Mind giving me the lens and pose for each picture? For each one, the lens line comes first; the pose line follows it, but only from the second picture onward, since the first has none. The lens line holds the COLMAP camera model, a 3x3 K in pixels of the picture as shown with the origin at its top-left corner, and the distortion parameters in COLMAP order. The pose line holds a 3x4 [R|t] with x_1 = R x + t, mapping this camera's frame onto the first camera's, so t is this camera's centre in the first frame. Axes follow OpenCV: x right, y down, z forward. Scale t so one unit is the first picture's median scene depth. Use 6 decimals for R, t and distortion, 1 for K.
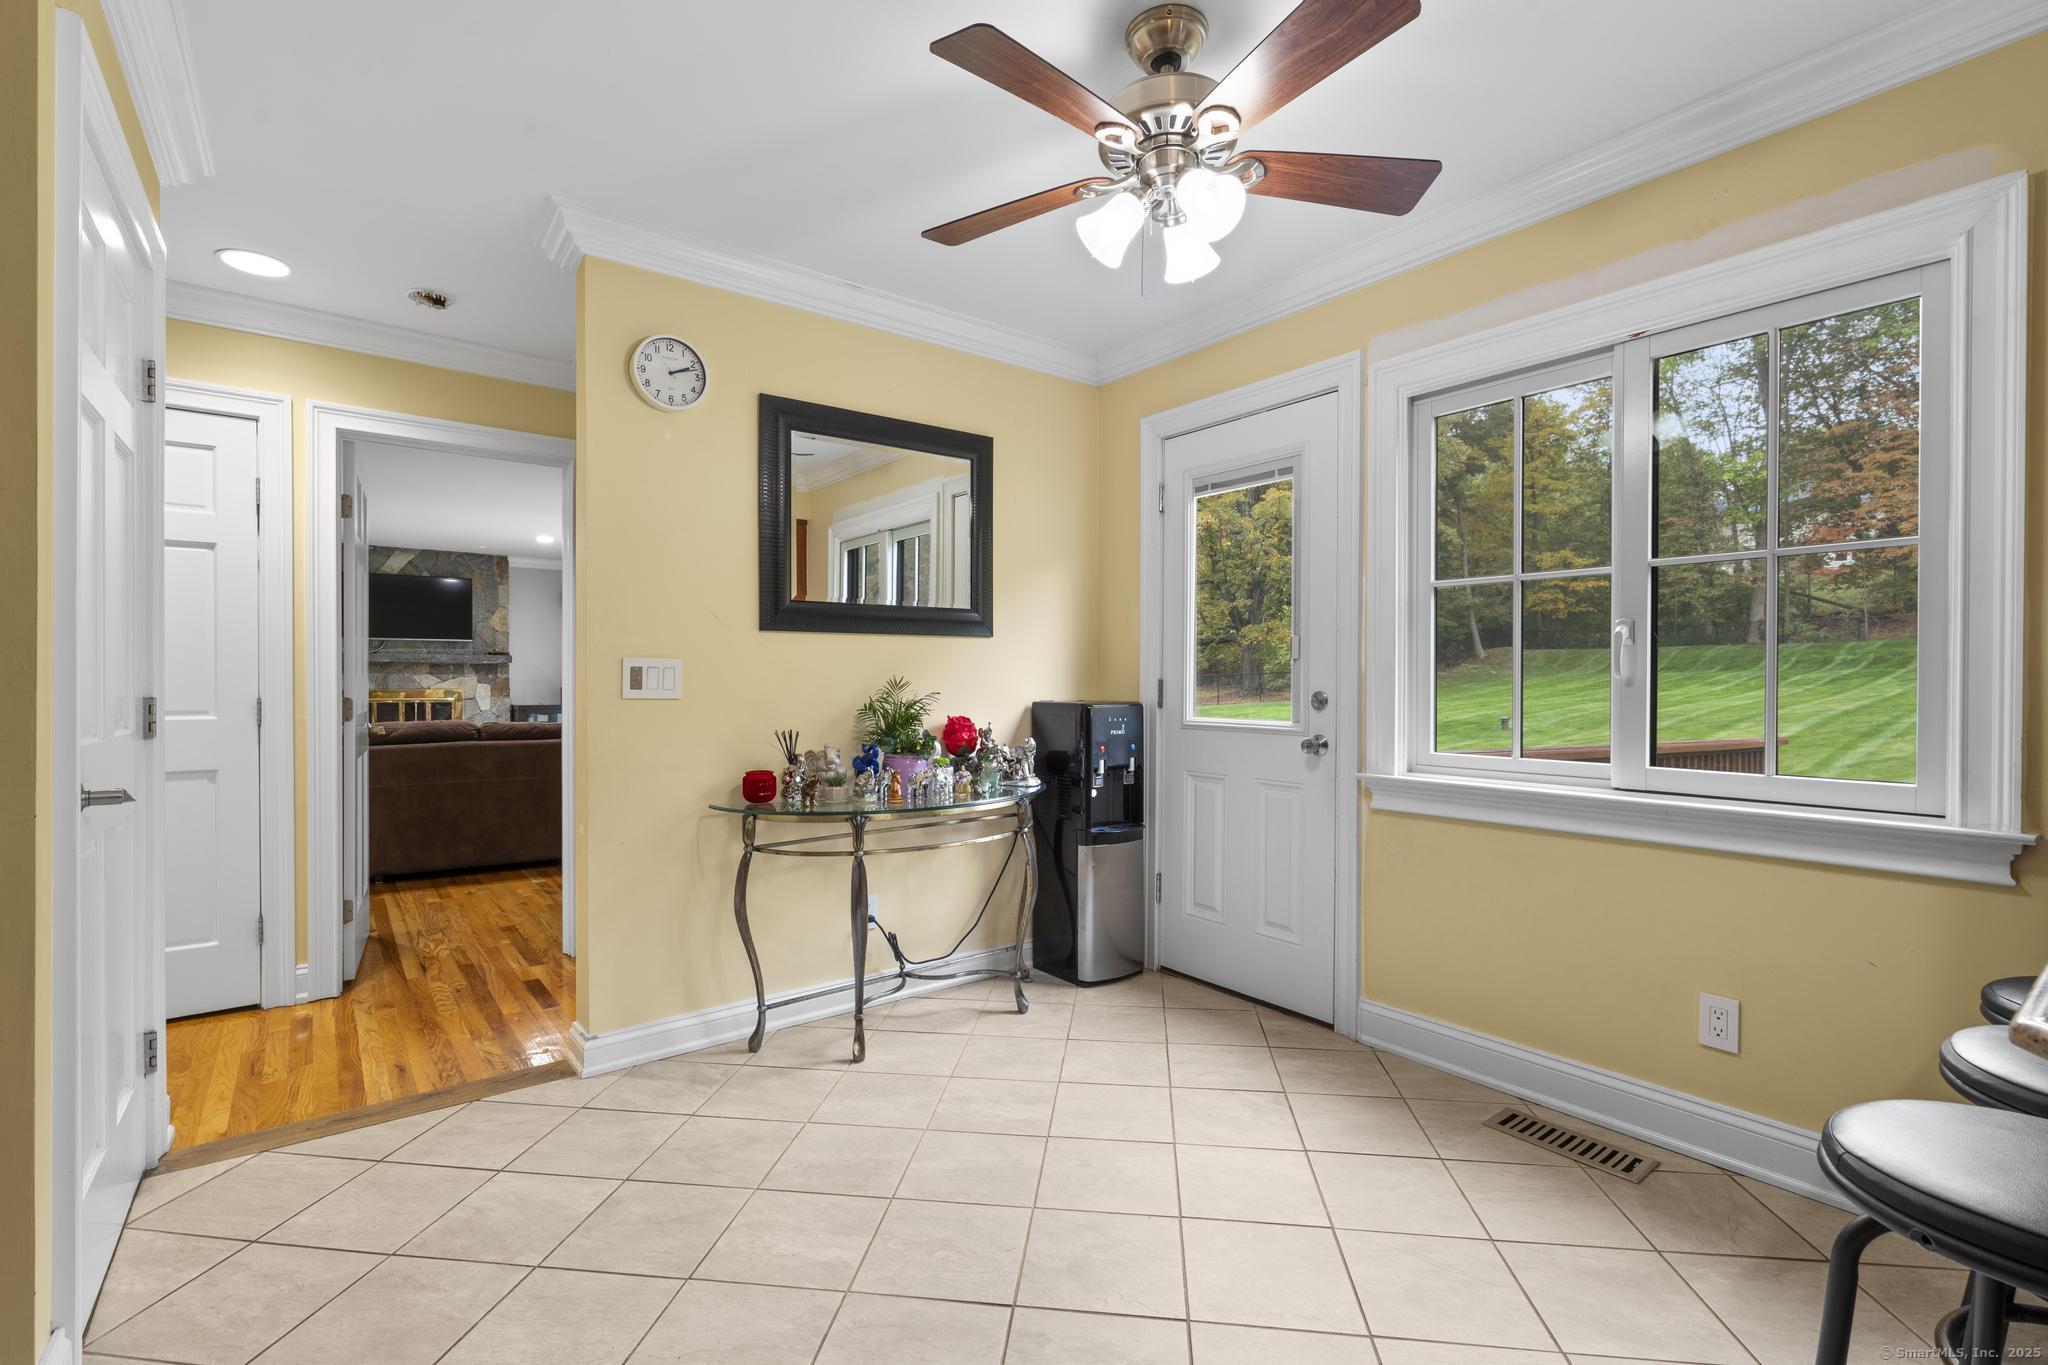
lens RADIAL K [[909.1, 0, 1028.4], [0, 909.1, 688.8], [0, 0, 1]] dist [-0.006970, 0.001801]
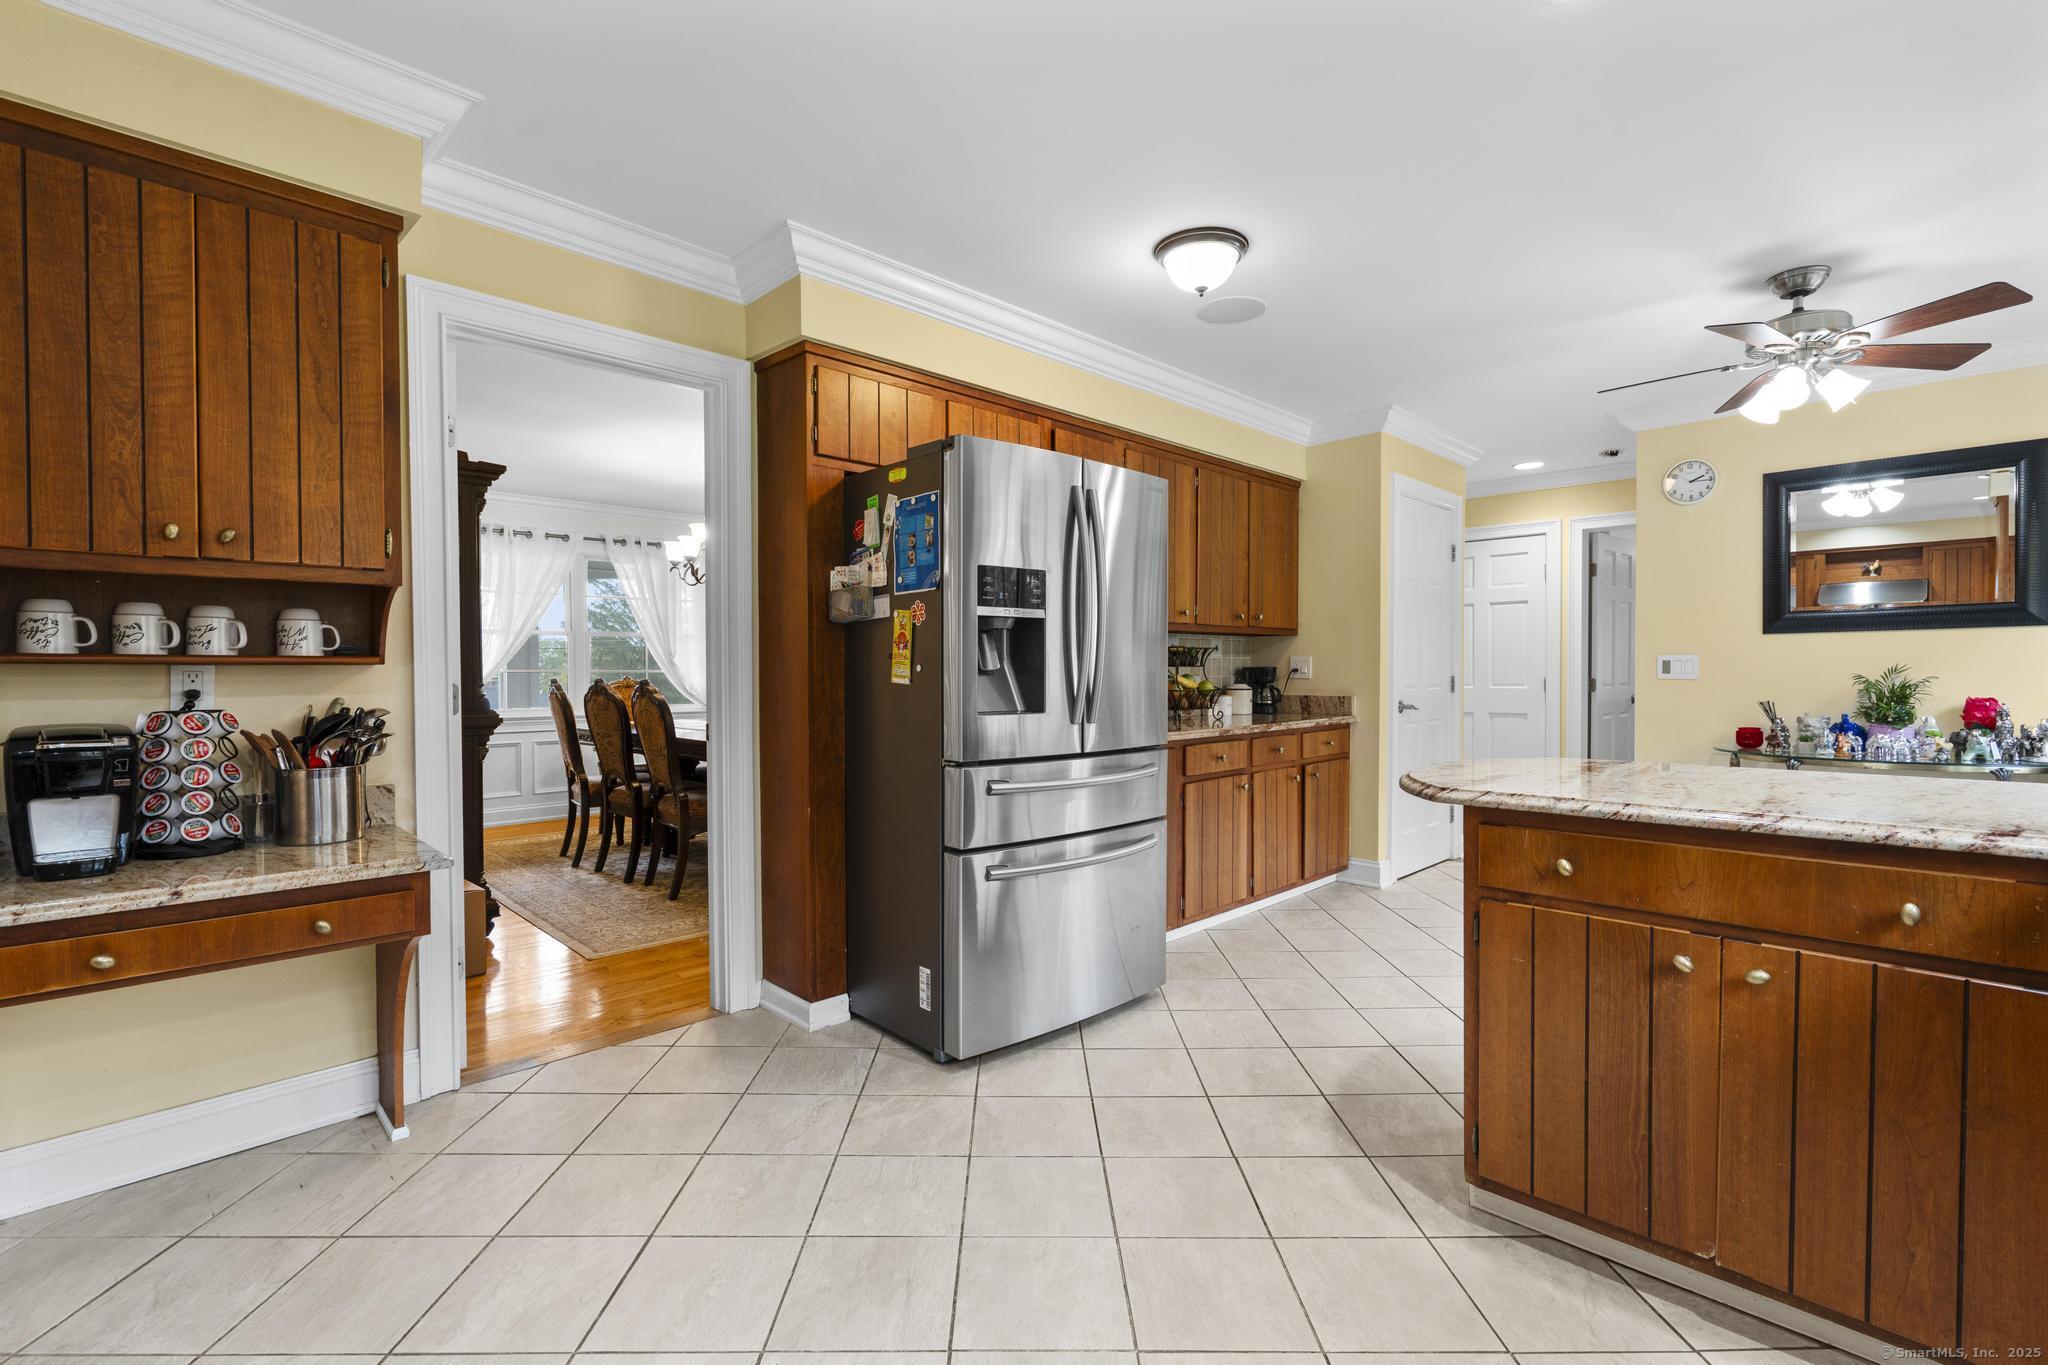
lens RADIAL K [[909.1, 0, 1013.0], [0, 909.1, 689.8], [0, 0, 1]] dist [-0.006970, 0.001801]
pose [[0.115562, 0.017904, -0.993139, 1.057486], [-0.001061, 0.999839, 0.017902, 0.002254], [0.993300, -0.001015, 0.115563, -0.398055]]
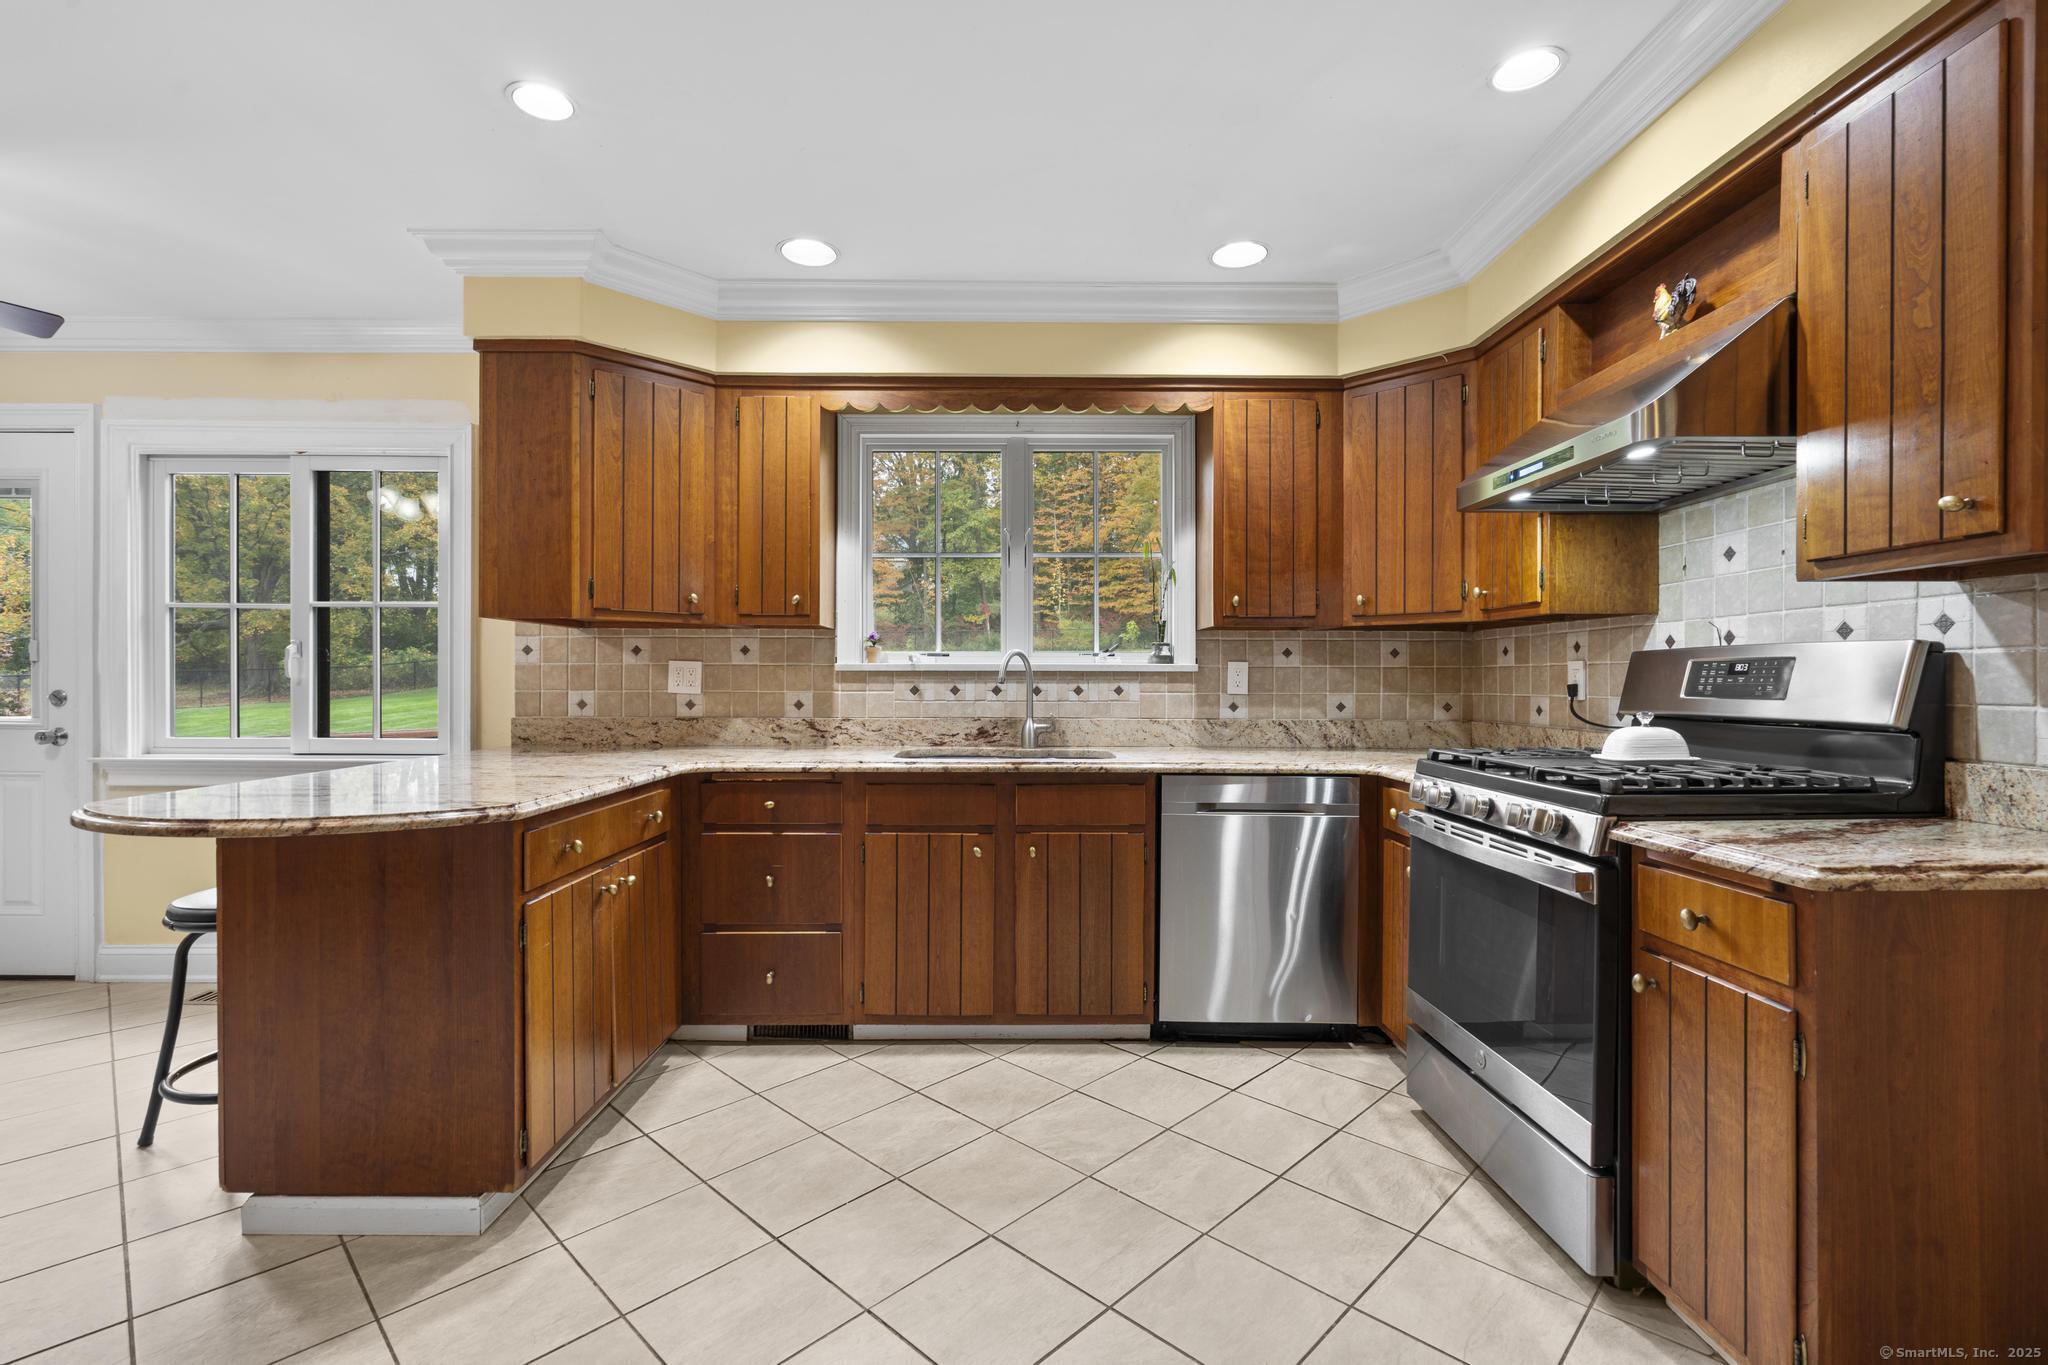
lens RADIAL K [[909.1, 0, 1017.4], [0, 909.1, 684.8], [0, 0, 1]] dist [-0.006970, 0.001801]
pose [[0.607831, 0.001137, 0.794065, 0.156296], [0.000836, 0.999998, -0.002072, 0.000288], [-0.794066, 0.001923, 0.607829, -0.689511]]
